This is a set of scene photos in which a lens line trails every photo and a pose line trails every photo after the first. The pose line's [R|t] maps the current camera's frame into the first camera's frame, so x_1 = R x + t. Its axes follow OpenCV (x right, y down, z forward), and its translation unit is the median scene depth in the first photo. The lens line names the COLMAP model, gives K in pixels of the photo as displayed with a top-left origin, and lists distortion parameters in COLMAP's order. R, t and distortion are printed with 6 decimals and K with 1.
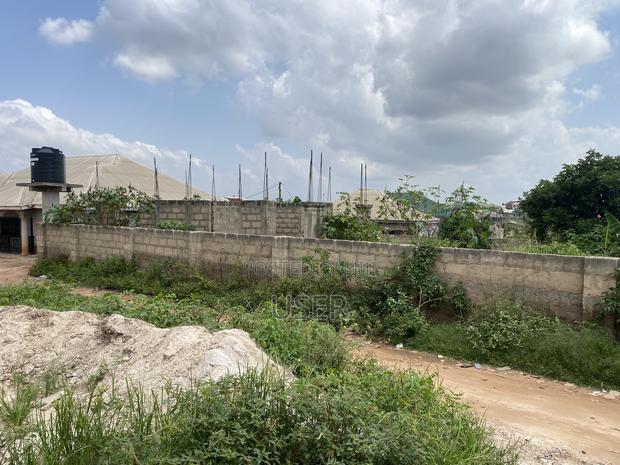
lens RADIAL K [[470.2, 0, 310.0], [0, 470.2, 232.5], [0, 0, 1]] dist [0.010952, 0.001529]
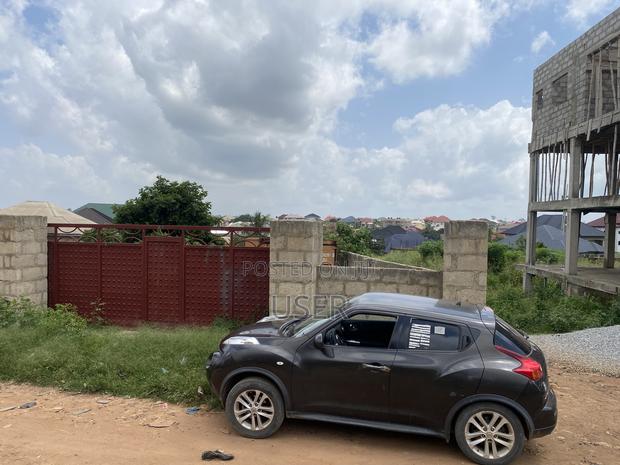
lens RADIAL K [[468.8, 0, 313.0], [0, 468.8, 233.4], [0, 0, 1]] dist [0.003365, -0.007382]
pose [[0.896791, -0.004050, 0.442437, 0.411173], [0.013920, 0.999721, -0.019062, 0.002298], [-0.442236, 0.023253, 0.896597, -0.256288]]
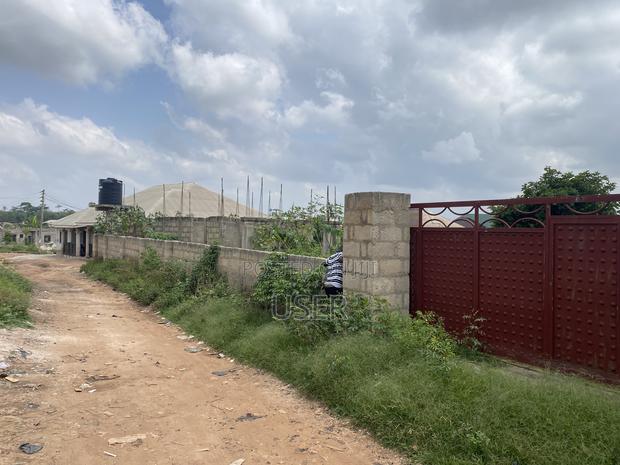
lens RADIAL K [[469.6, 0, 304.1], [0, 469.6, 218.0], [0, 0, 1]] dist [0.003589, -0.002626]
pose [[0.949385, 0.001082, -0.314112, 0.416171], [-0.026053, 0.996820, -0.075308, 0.019700], [0.313032, 0.079679, 0.946394, -0.087430]]
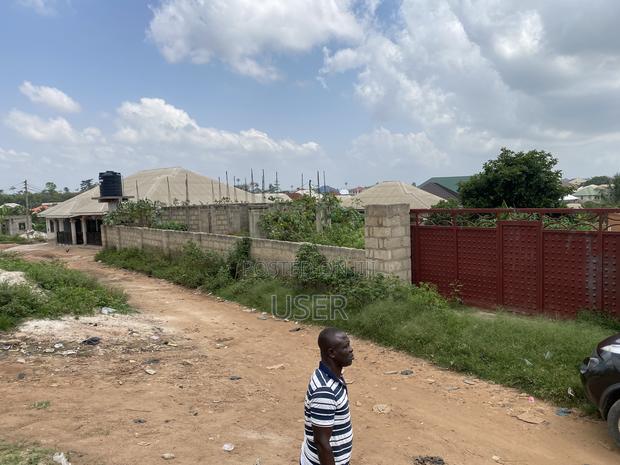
lens RADIAL K [[468.8, 0, 313.0], [0, 468.8, 233.4], [0, 0, 1]] dist [0.003365, -0.007382]
pose [[0.971811, -0.028811, -0.233996, 0.397483], [0.036466, 0.998930, 0.028454, -0.012131], [0.232925, -0.036184, 0.971821, -0.258483]]
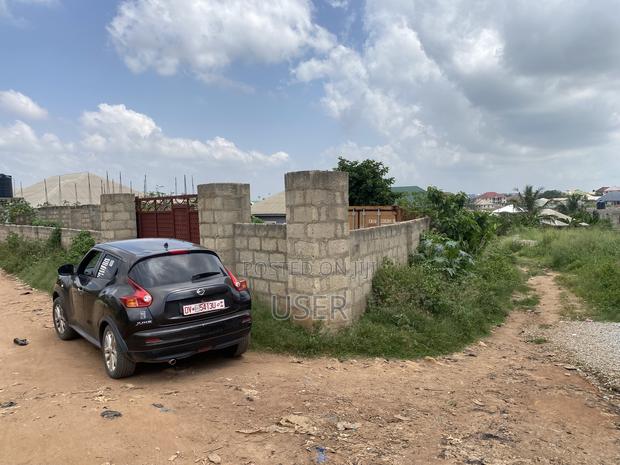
lens RADIAL K [[468.8, 0, 313.0], [0, 468.8, 233.4], [0, 0, 1]] dist [0.003365, -0.007382]
pose [[0.985082, -0.027898, -0.169811, 0.733781], [0.029550, 0.999537, 0.007211, 0.030465], [0.169531, -0.012121, 0.985450, -0.328424]]
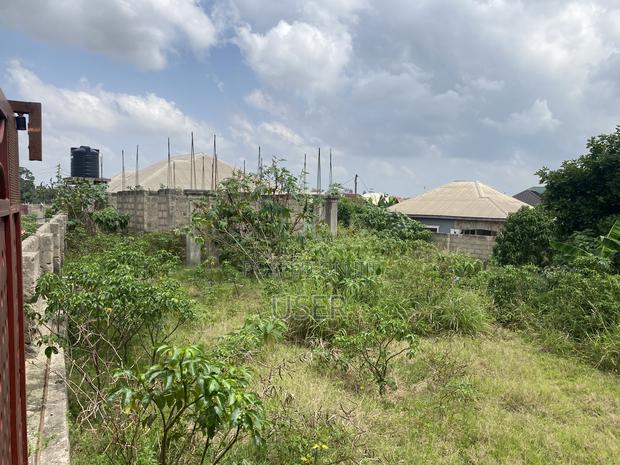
lens RADIAL K [[468.8, 0, 313.0], [0, 468.8, 233.4], [0, 0, 1]] dist [0.003365, -0.007382]
pose [[0.904972, 0.030897, -0.424348, 0.475543], [-0.028487, 0.999522, 0.012024, 0.001528], [0.424516, 0.001207, 0.905420, 0.221379]]
